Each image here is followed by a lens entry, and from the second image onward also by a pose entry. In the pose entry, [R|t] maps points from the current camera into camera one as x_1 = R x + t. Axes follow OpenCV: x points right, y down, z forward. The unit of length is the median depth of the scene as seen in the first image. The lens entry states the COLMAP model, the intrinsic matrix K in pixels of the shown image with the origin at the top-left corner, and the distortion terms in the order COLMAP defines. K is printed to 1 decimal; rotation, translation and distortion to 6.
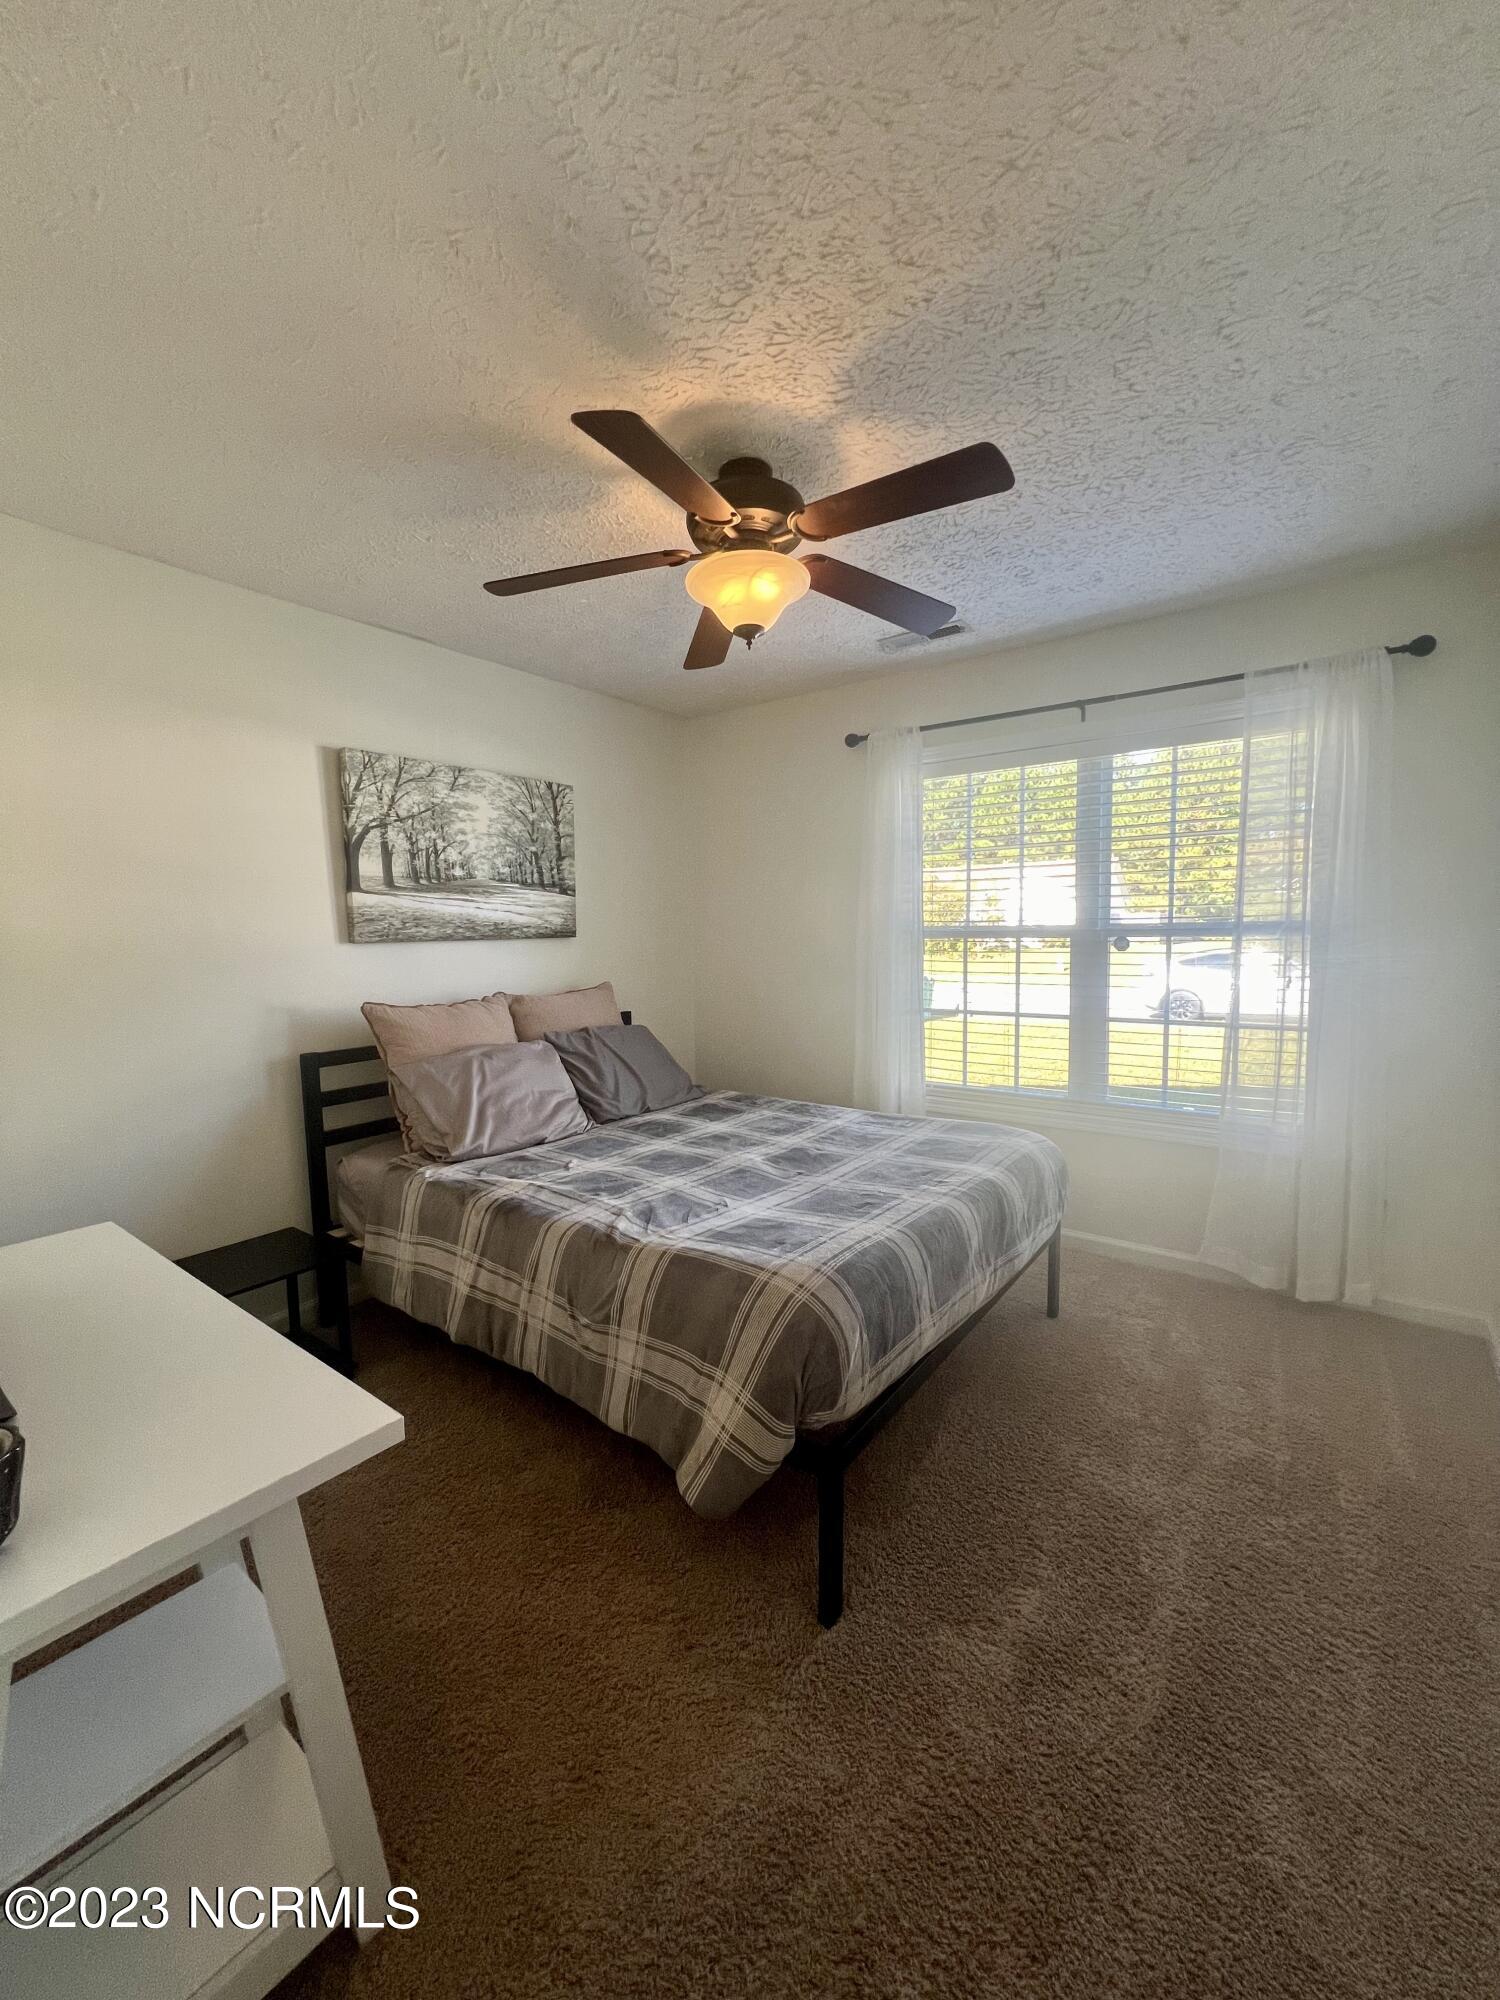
lens RADIAL K [[803.3, 0, 746.9], [0, 803.3, 995.9], [0, 0, 1]] dist [-0.001301, -0.000015]
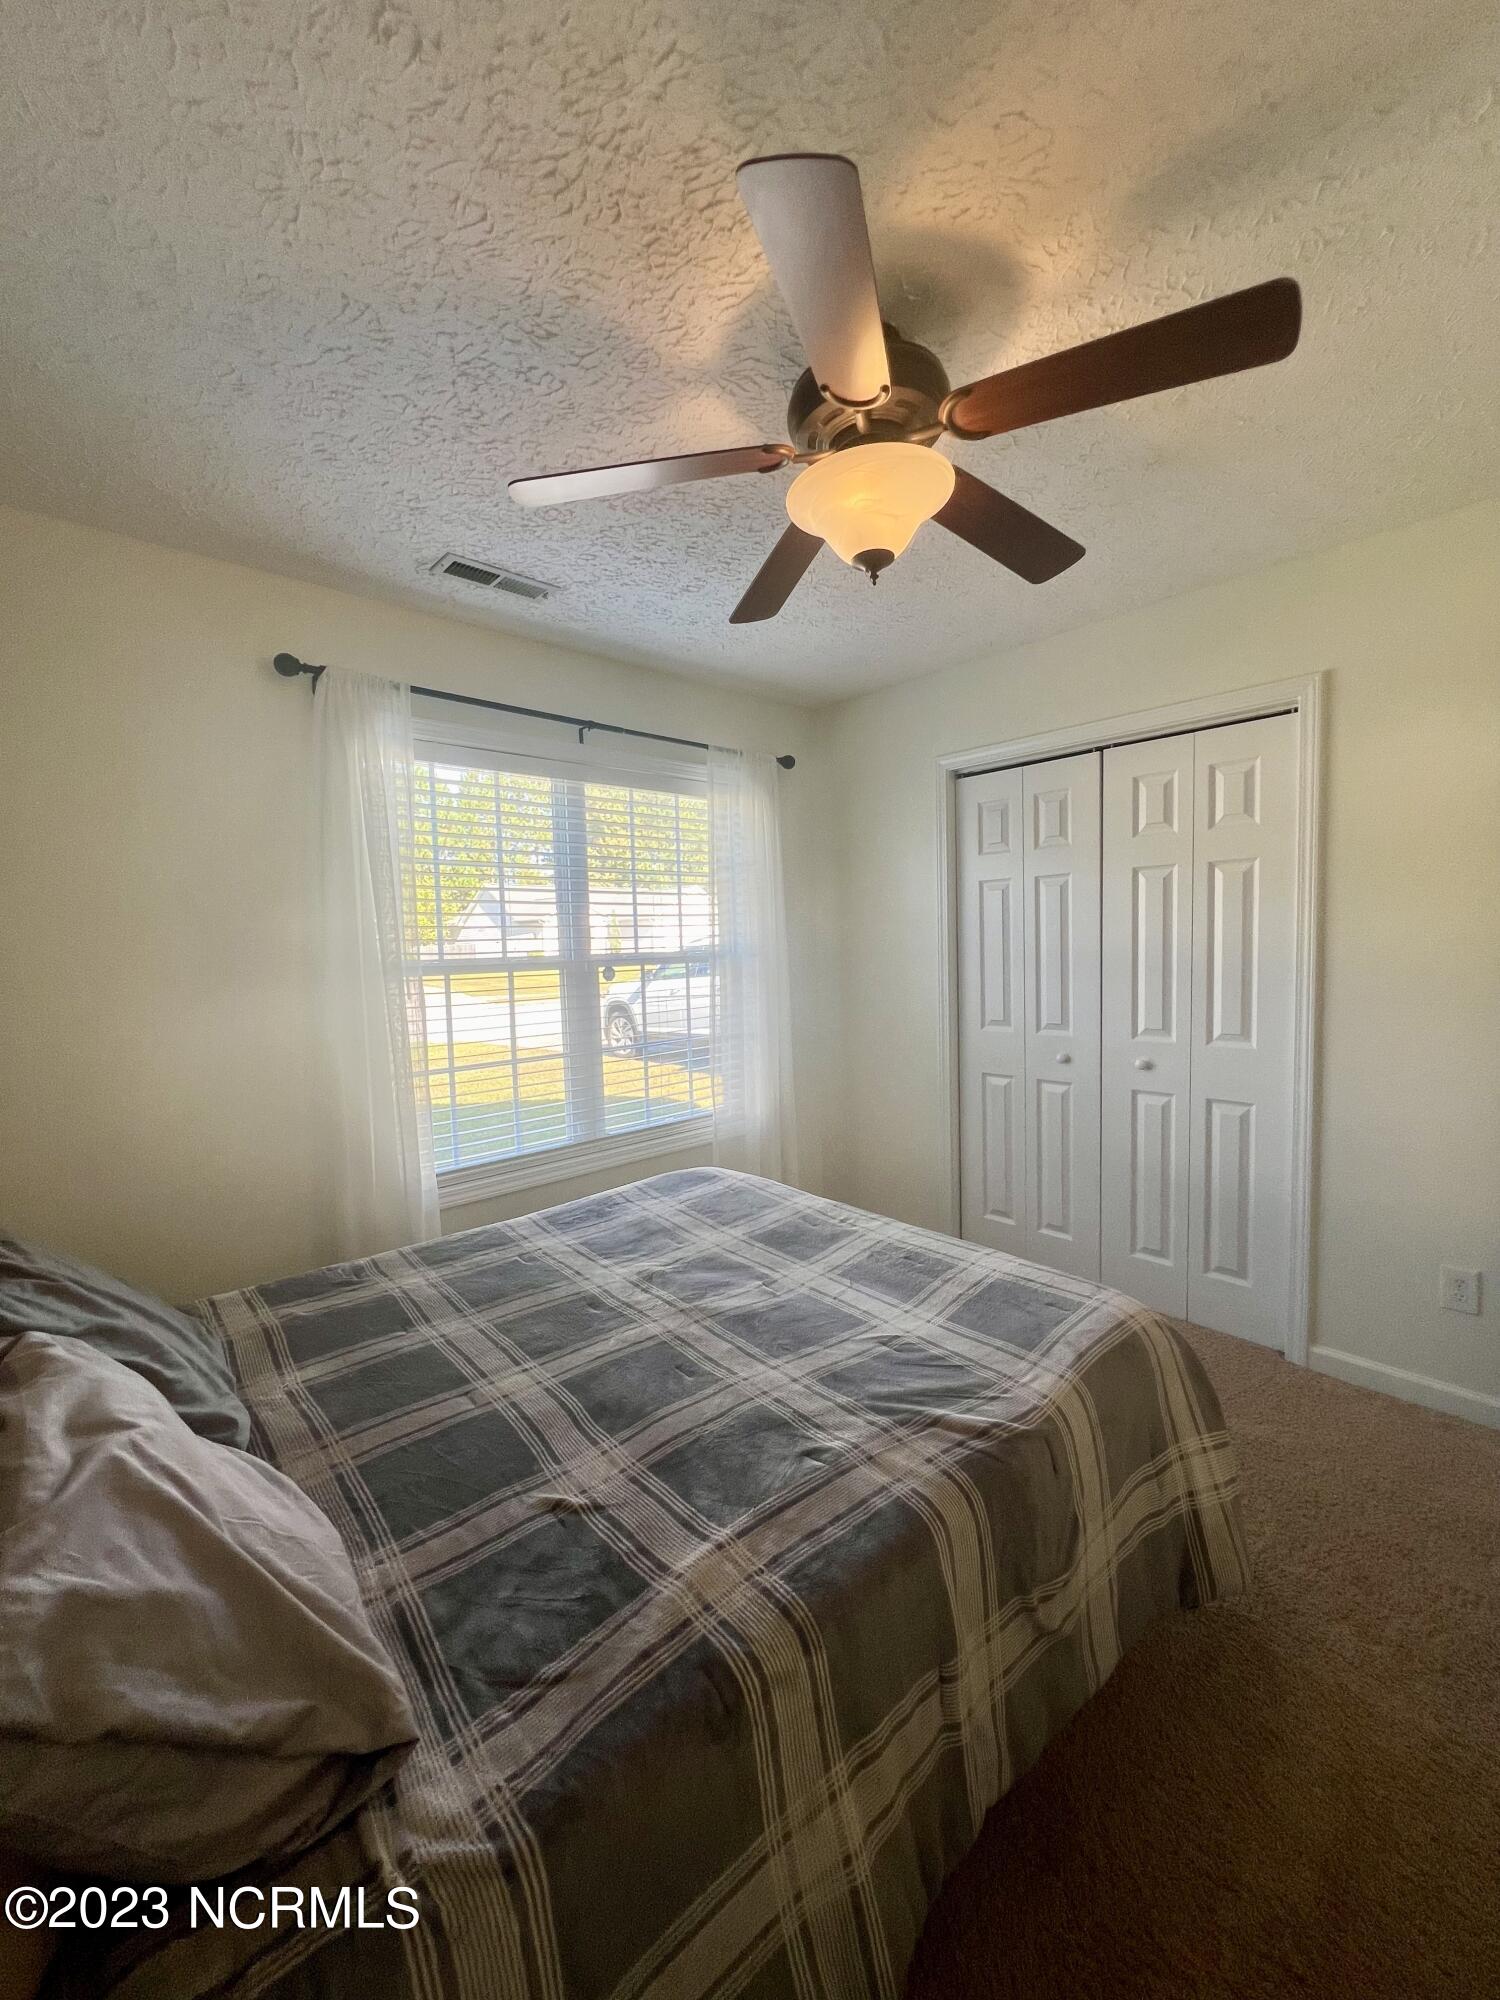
lens RADIAL K [[803.3, 0, 755.1], [0, 803.3, 1002.8], [0, 0, 1]] dist [-0.001301, -0.000015]
pose [[0.189100, -0.065802, 0.979751, -0.535469], [0.102995, 0.993578, 0.046852, -0.062731], [-0.976541, 0.092050, 0.194663, 0.687265]]
